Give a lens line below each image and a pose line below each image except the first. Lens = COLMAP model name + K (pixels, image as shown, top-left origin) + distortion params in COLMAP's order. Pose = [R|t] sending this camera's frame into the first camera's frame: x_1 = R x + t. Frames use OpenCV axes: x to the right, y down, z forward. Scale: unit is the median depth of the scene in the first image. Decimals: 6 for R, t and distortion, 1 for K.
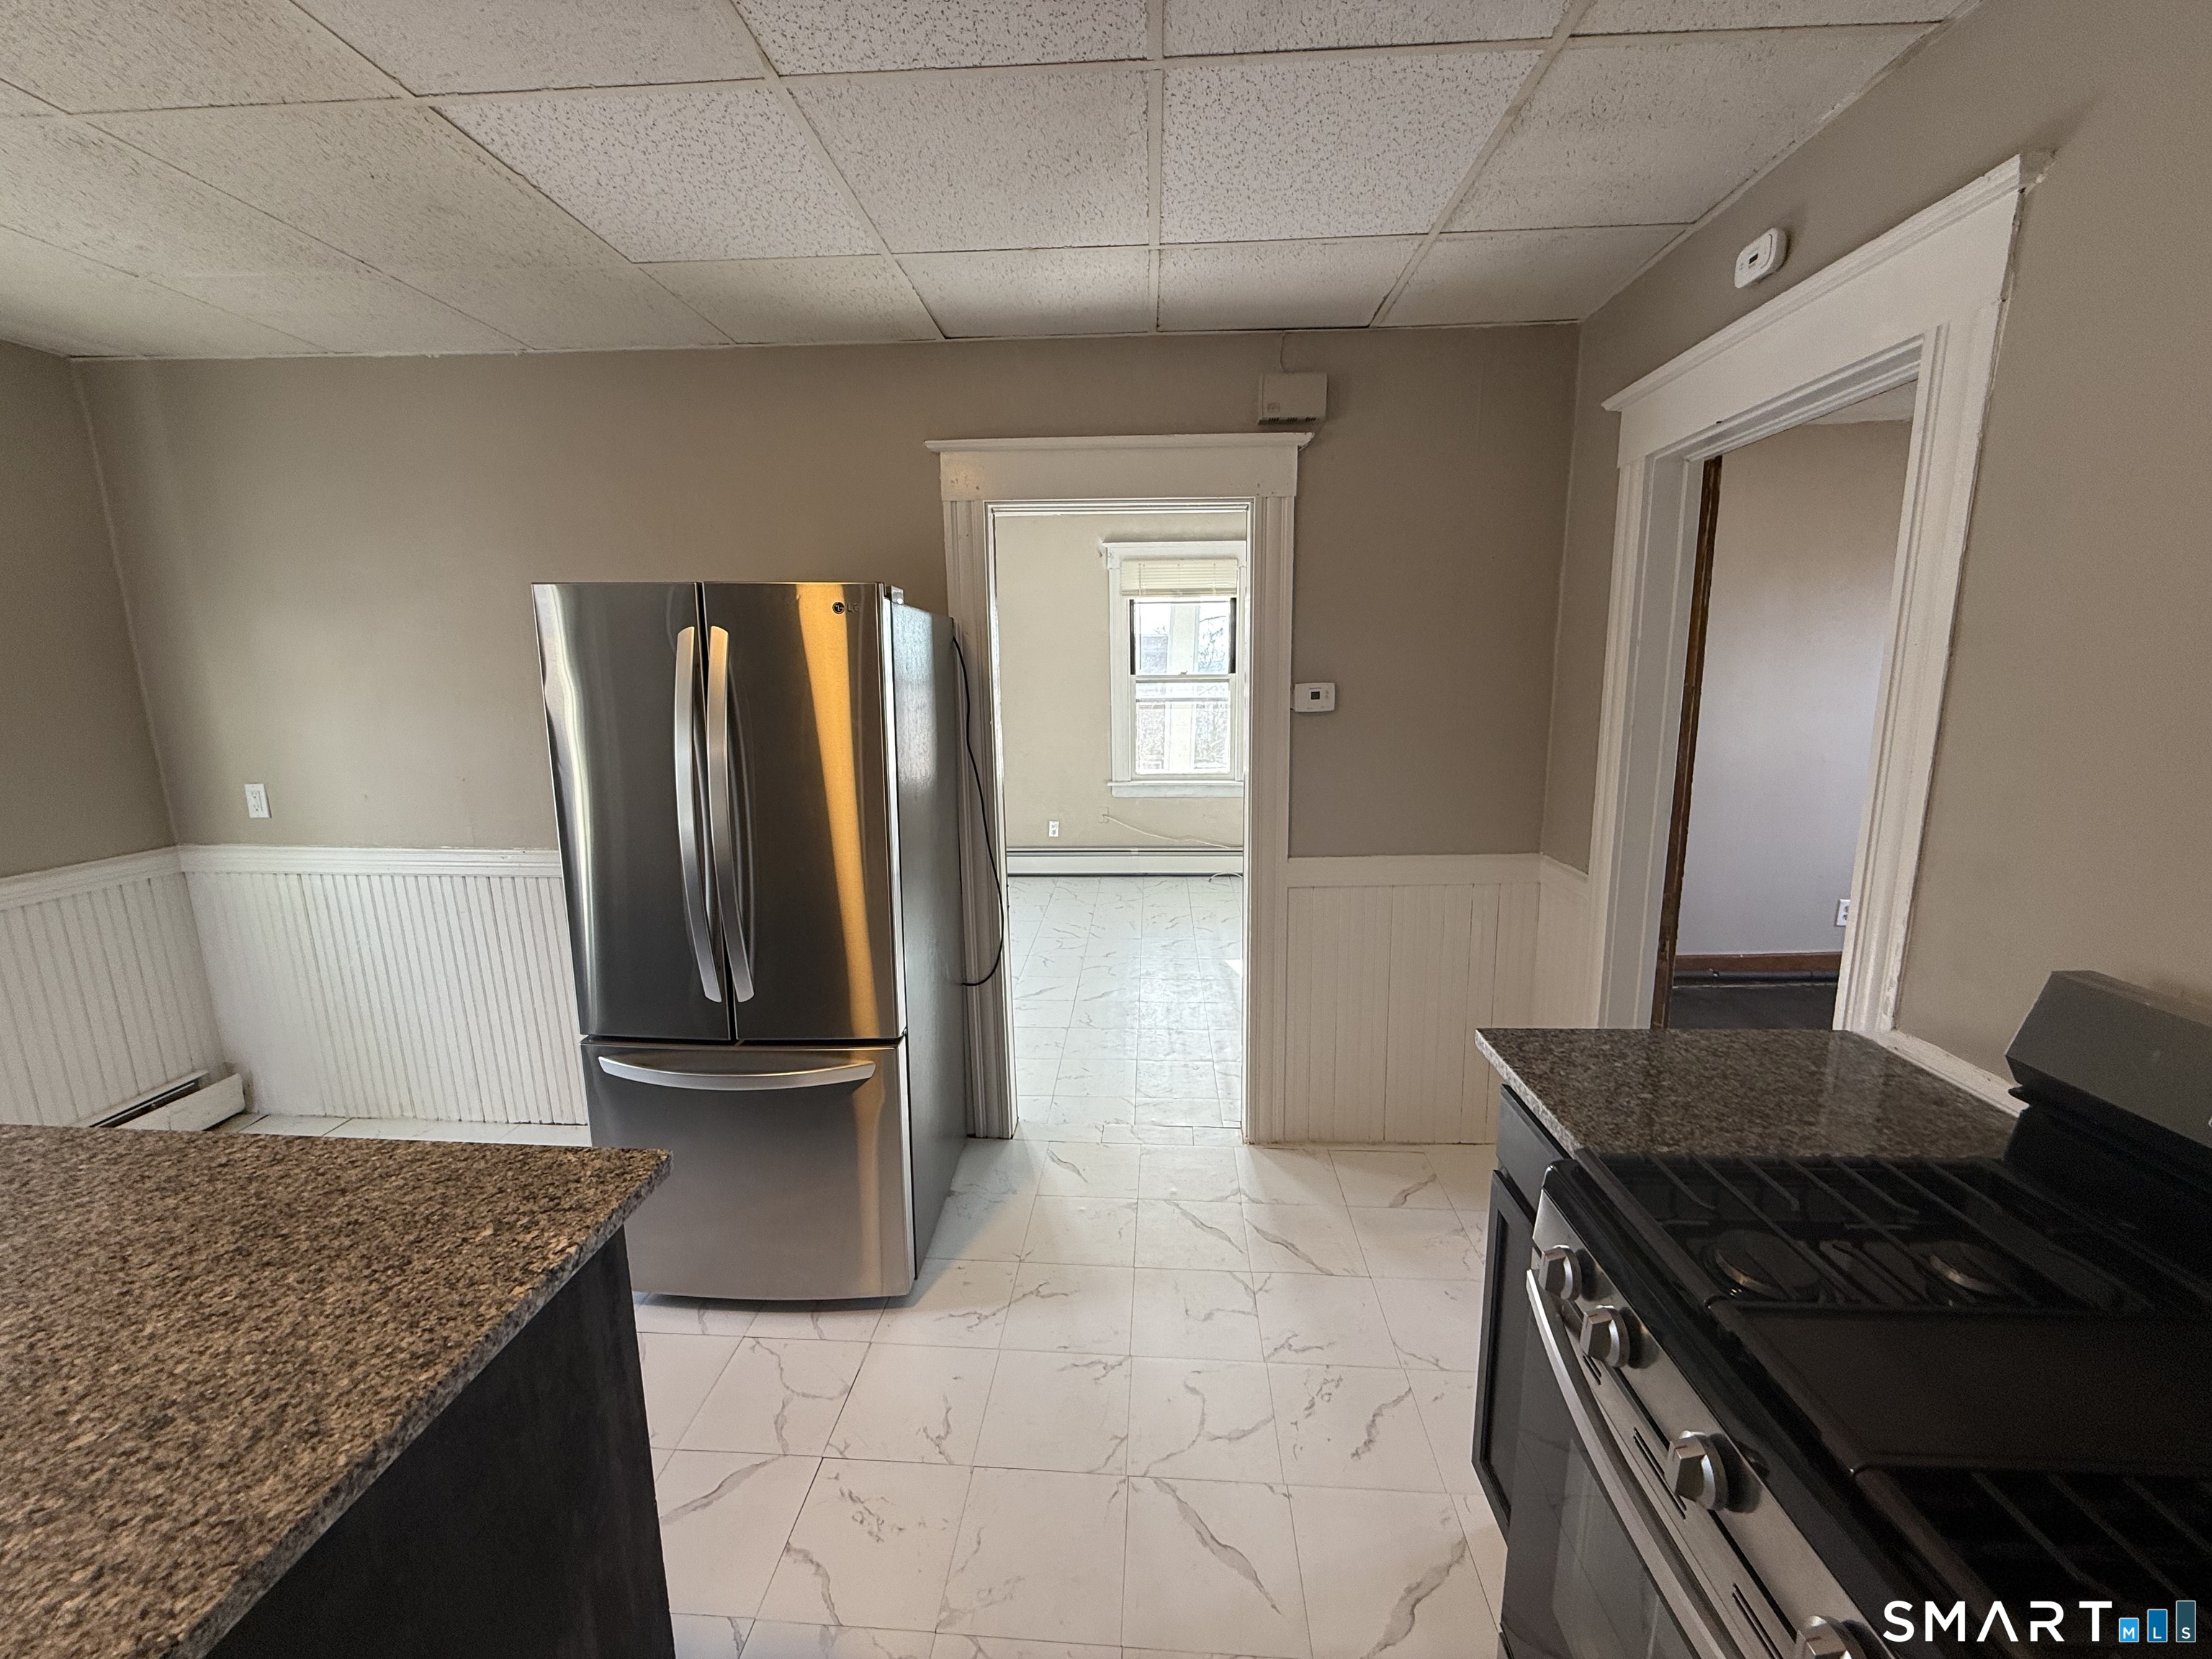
lens RADIAL K [[880.2, 0, 1101.3], [0, 880.2, 827.4], [0, 0, 1]] dist [-0.000037, -0.000316]
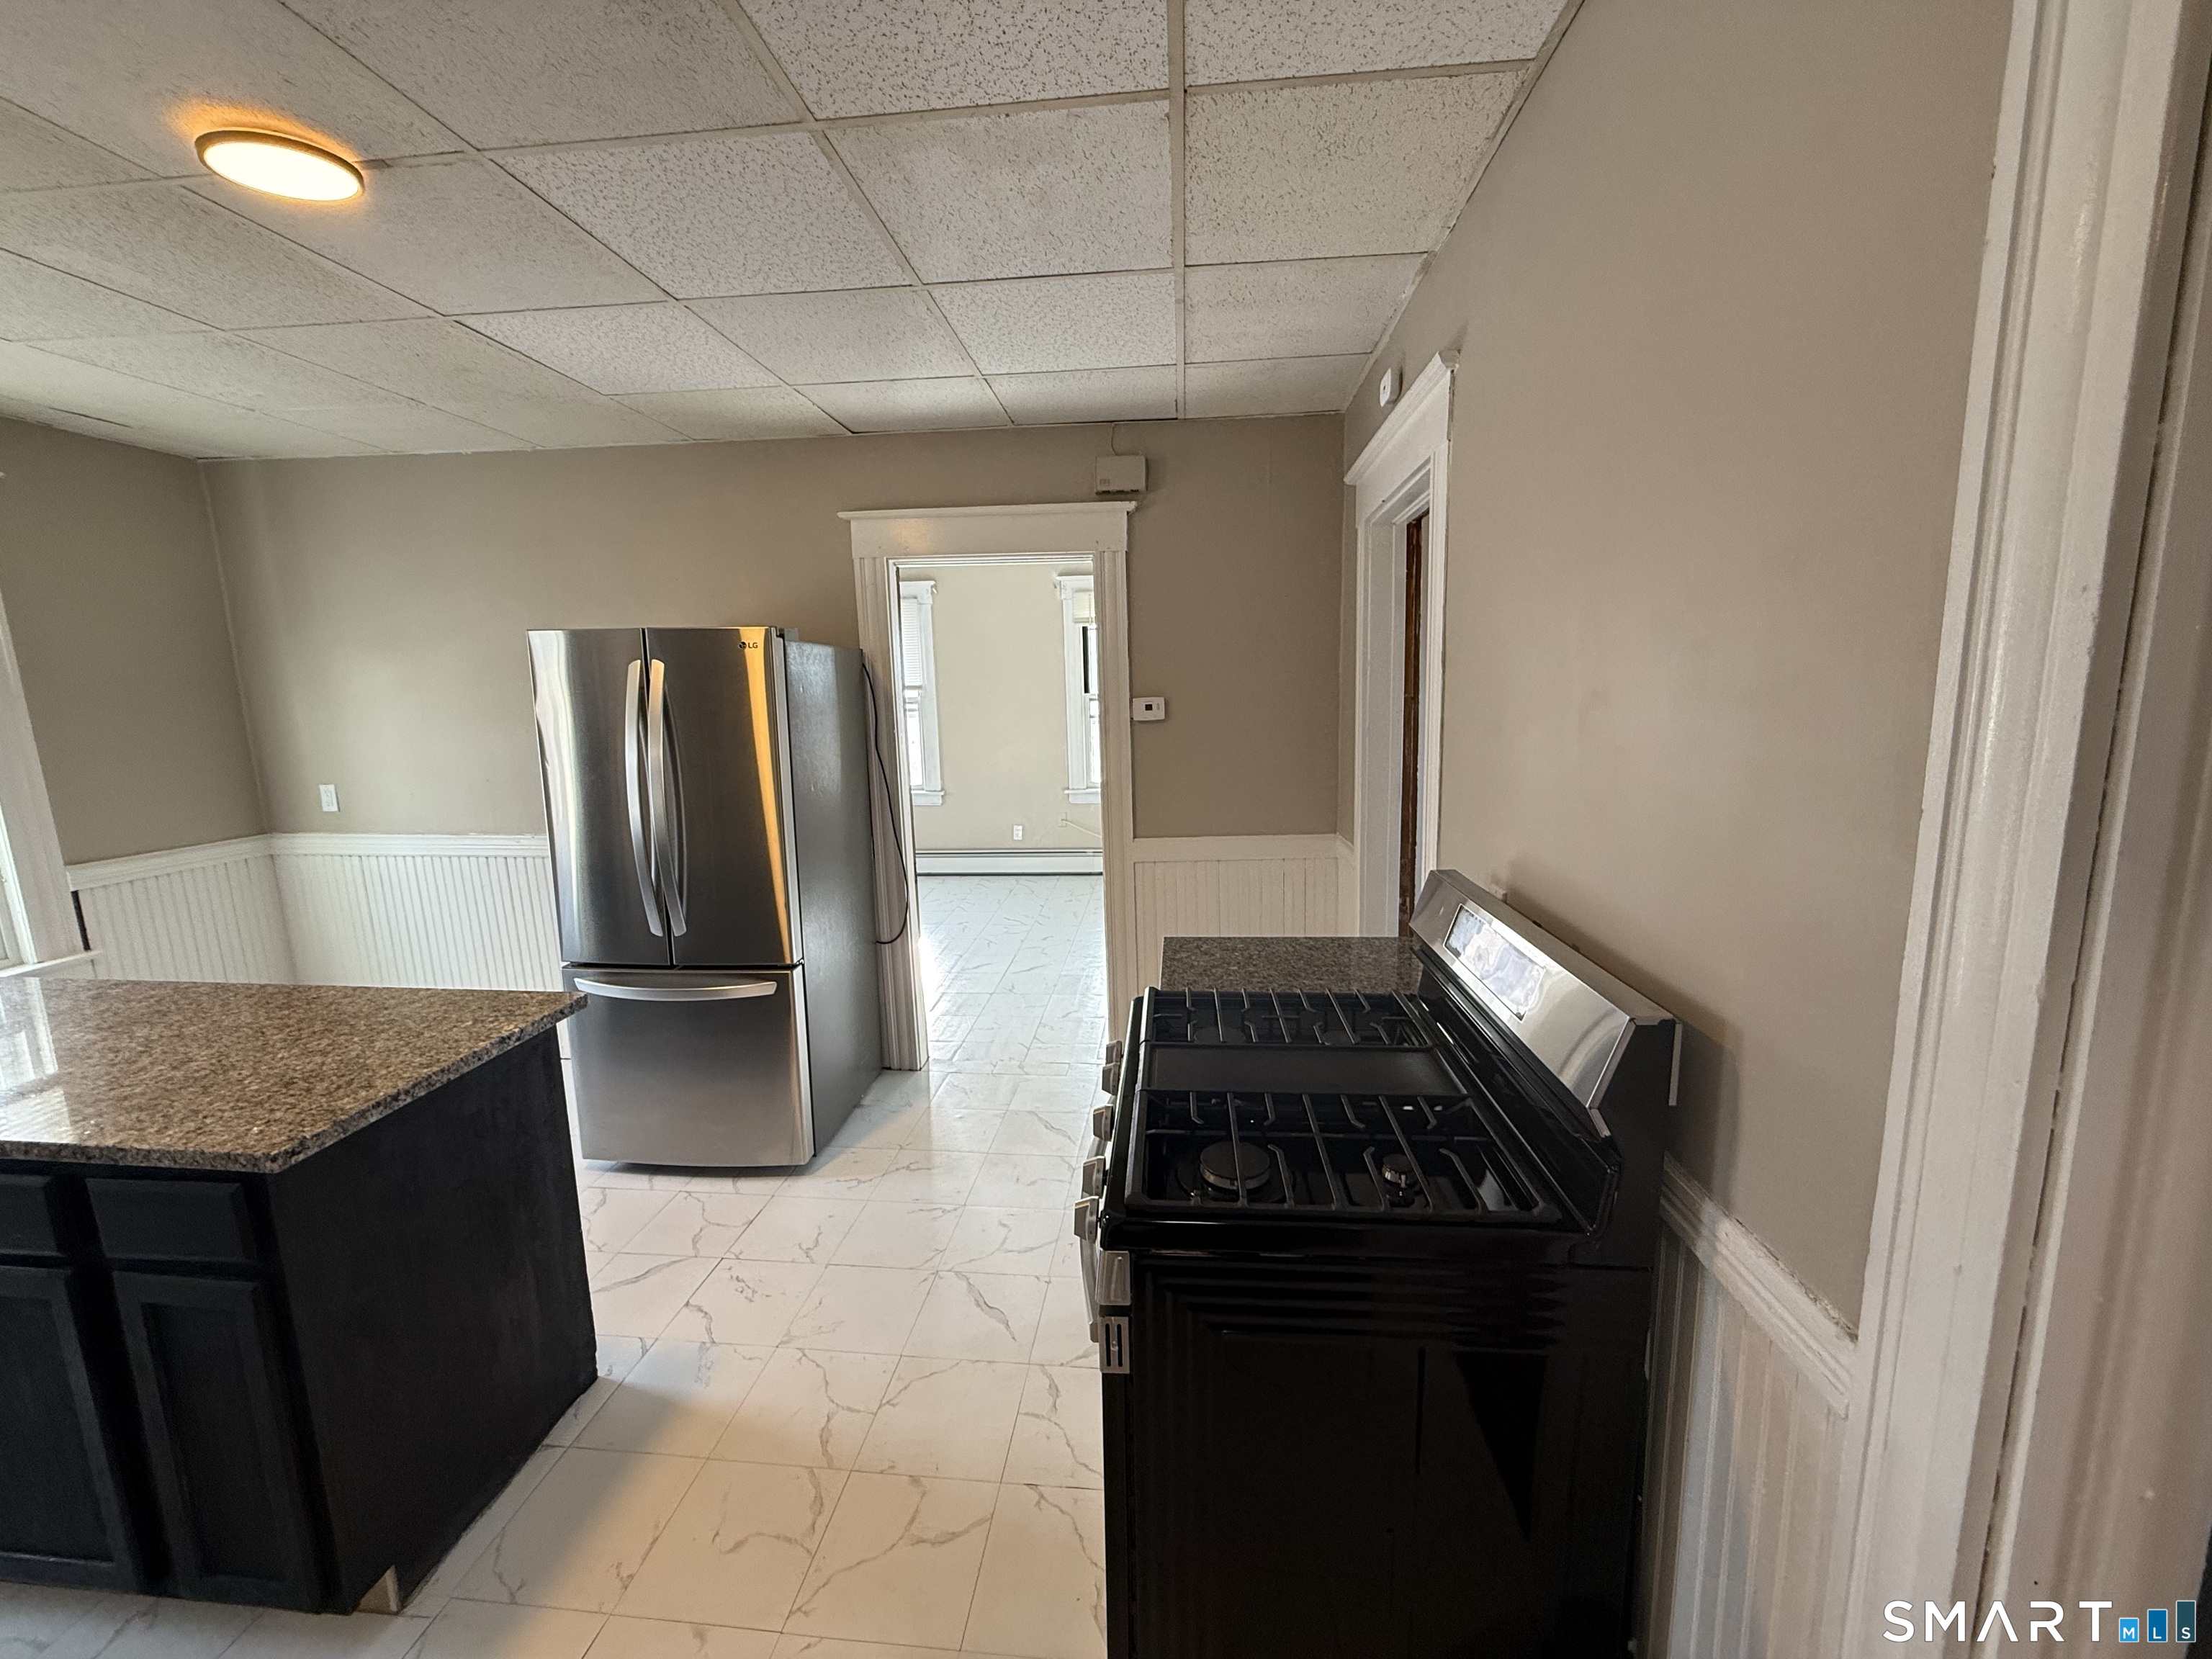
lens RADIAL K [[880.2, 0, 1101.3], [0, 880.2, 827.4], [0, 0, 1]] dist [-0.000037, -0.000316]
pose [[0.999283, -0.004113, -0.037649, 0.222719], [0.003265, 0.999741, -0.022542, 0.048937], [0.037732, 0.022402, 0.999037, -0.249088]]
